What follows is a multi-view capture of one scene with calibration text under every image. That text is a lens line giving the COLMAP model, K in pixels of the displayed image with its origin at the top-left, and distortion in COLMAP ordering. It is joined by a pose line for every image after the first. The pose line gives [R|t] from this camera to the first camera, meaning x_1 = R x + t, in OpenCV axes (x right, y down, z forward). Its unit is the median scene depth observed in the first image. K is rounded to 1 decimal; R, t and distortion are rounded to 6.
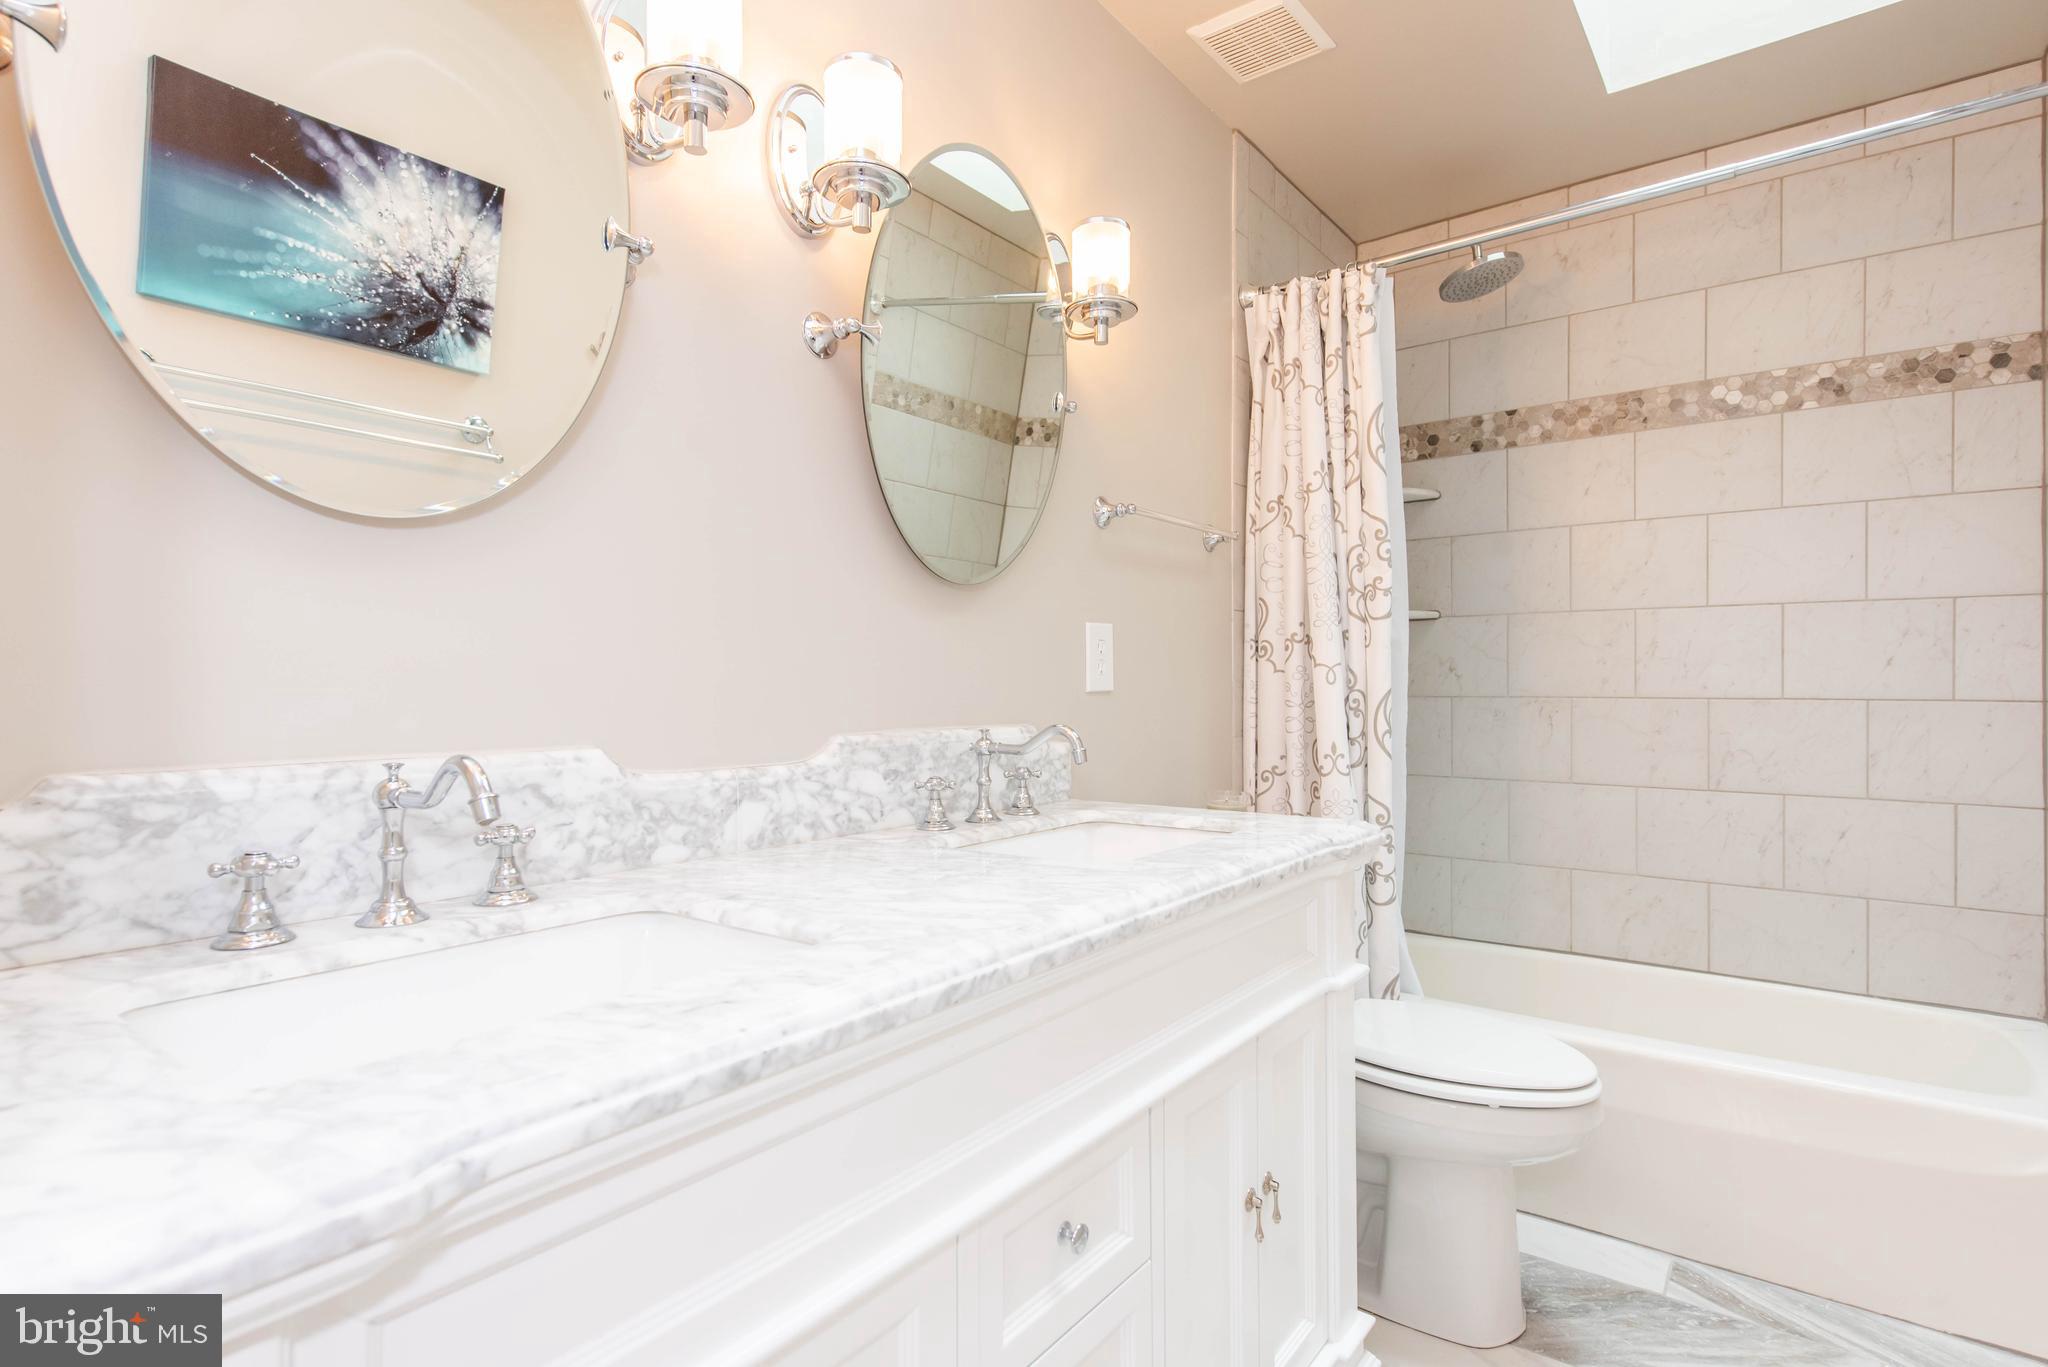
lens RADIAL K [[1021.6, 0, 1031.9], [0, 1021.6, 686.9], [0, 0, 1]] dist [0.006813, -0.000759]
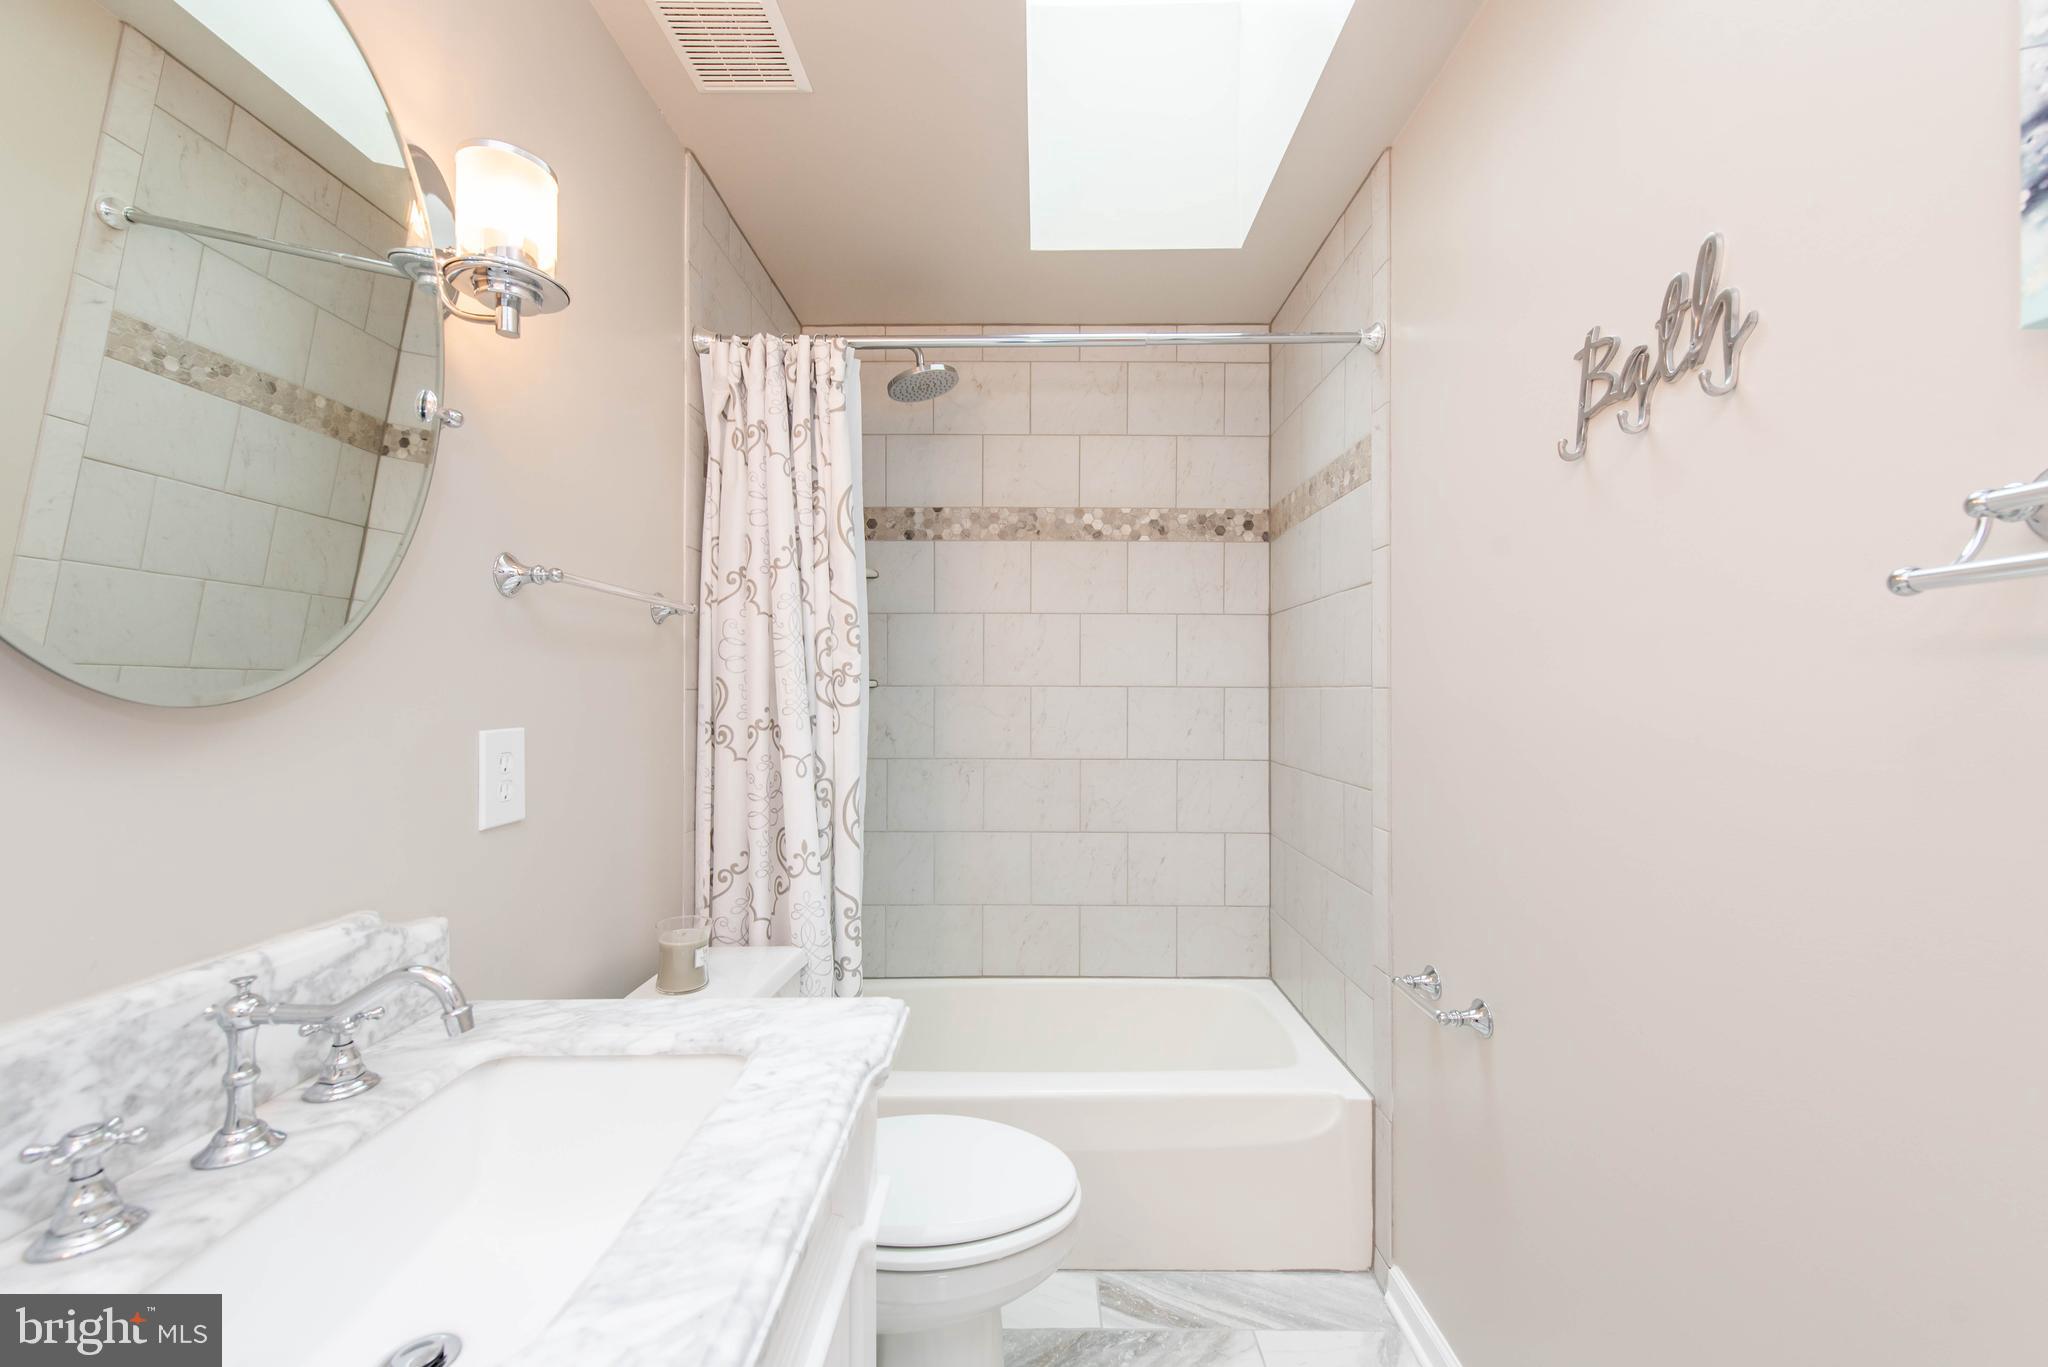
lens RADIAL K [[801.6, 0, 1030.8], [0, 801.6, 691.6], [0, 0, 1]] dist [0.015156, -0.004522]
pose [[0.799040, 0.006939, 0.601238, 0.021976], [-0.003706, 0.999971, -0.006614, -0.087059], [-0.601266, 0.003057, 0.799043, 0.327882]]
